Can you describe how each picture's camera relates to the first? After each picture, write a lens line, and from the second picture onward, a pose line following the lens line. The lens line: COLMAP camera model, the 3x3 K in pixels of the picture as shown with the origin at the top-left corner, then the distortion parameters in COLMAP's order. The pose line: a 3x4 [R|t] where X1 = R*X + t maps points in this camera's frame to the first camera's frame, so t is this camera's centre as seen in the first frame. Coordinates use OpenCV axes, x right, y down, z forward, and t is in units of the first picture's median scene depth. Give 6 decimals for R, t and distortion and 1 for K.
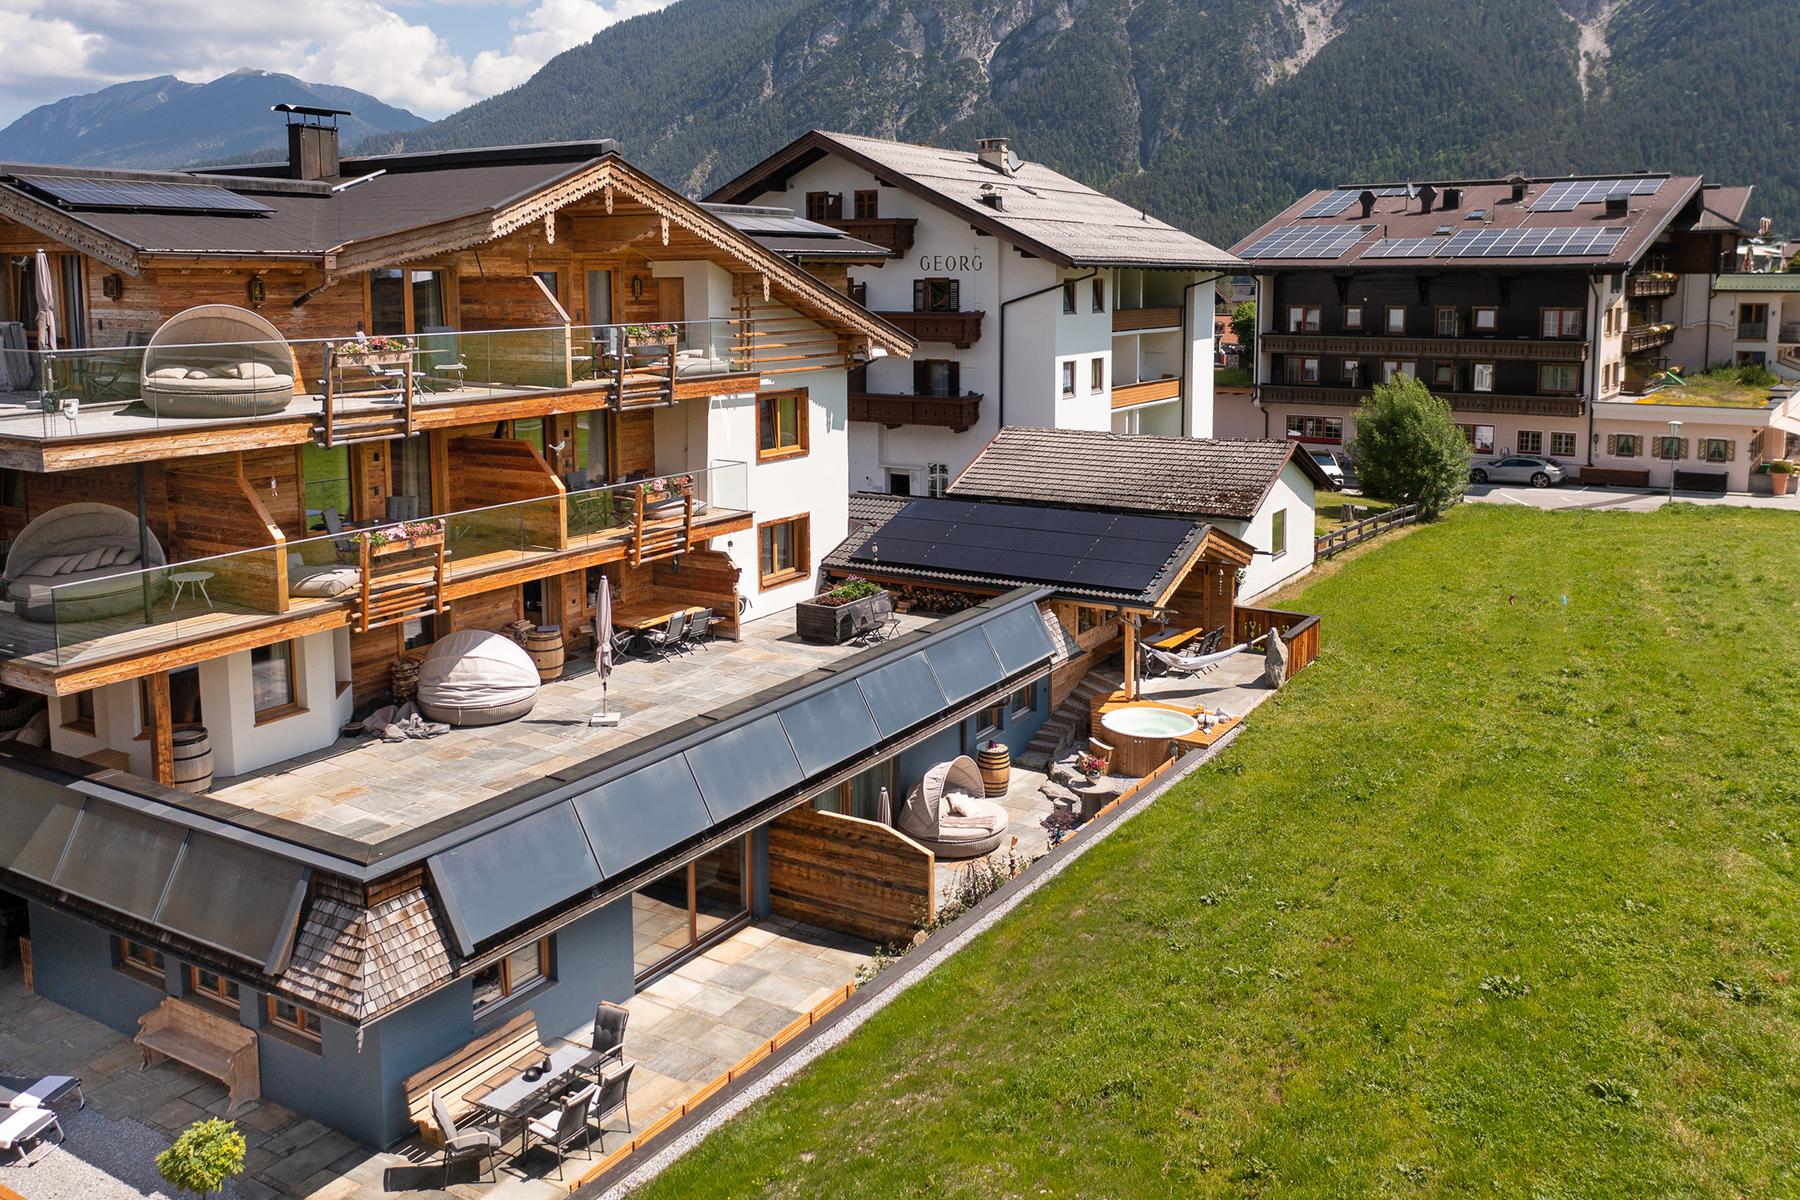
lens RADIAL K [[1474.0, 0, 893.7], [0, 1474.0, 436.2], [0, 0, 1]] dist [-0.000008, -0.005492]
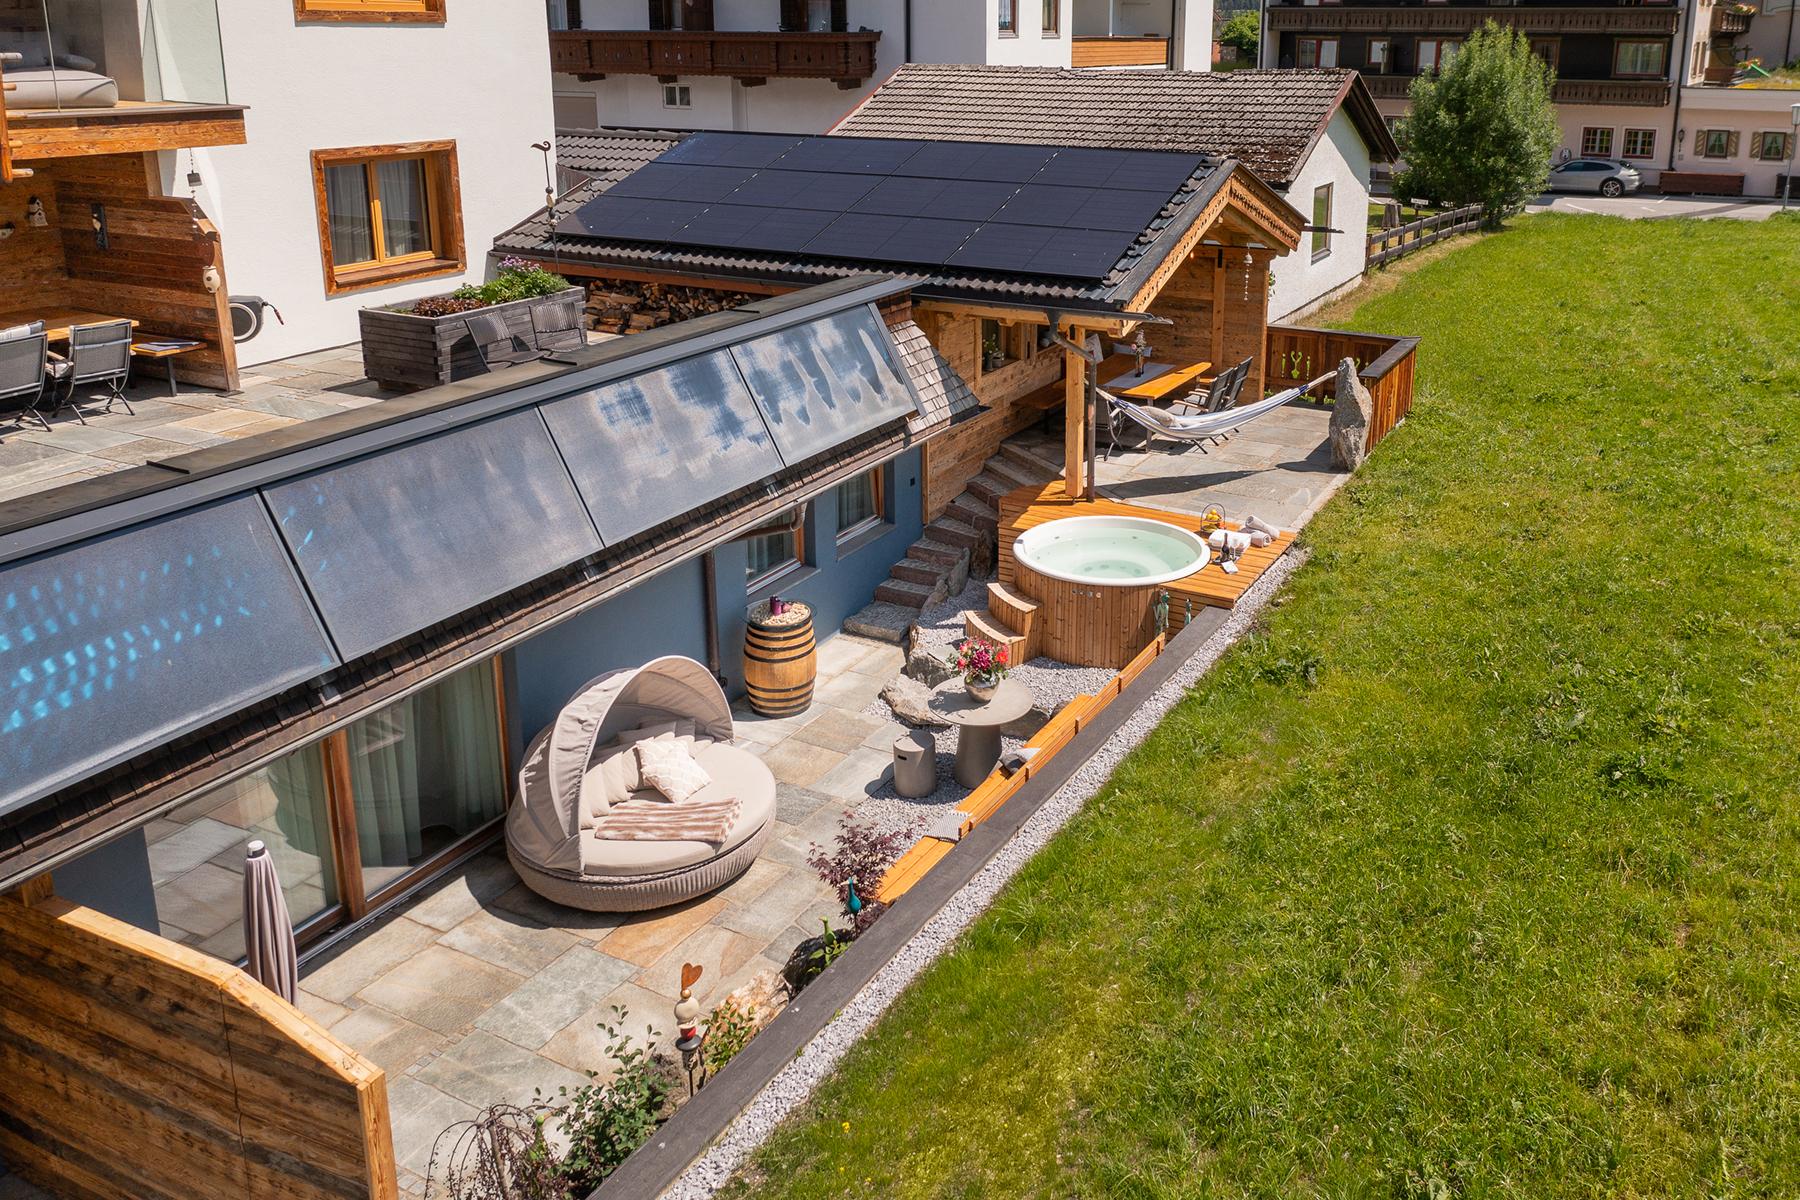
lens RADIAL K [[1482.1, 0, 1026.2], [0, 1482.1, 414.0], [0, 0, 1]] dist [0.004053, 0.001963]
pose [[0.994668, -0.012415, 0.102380, 0.089888], [-0.002811, 0.989095, 0.147250, 0.073189], [-0.103092, -0.146752, 0.983786, 0.494650]]
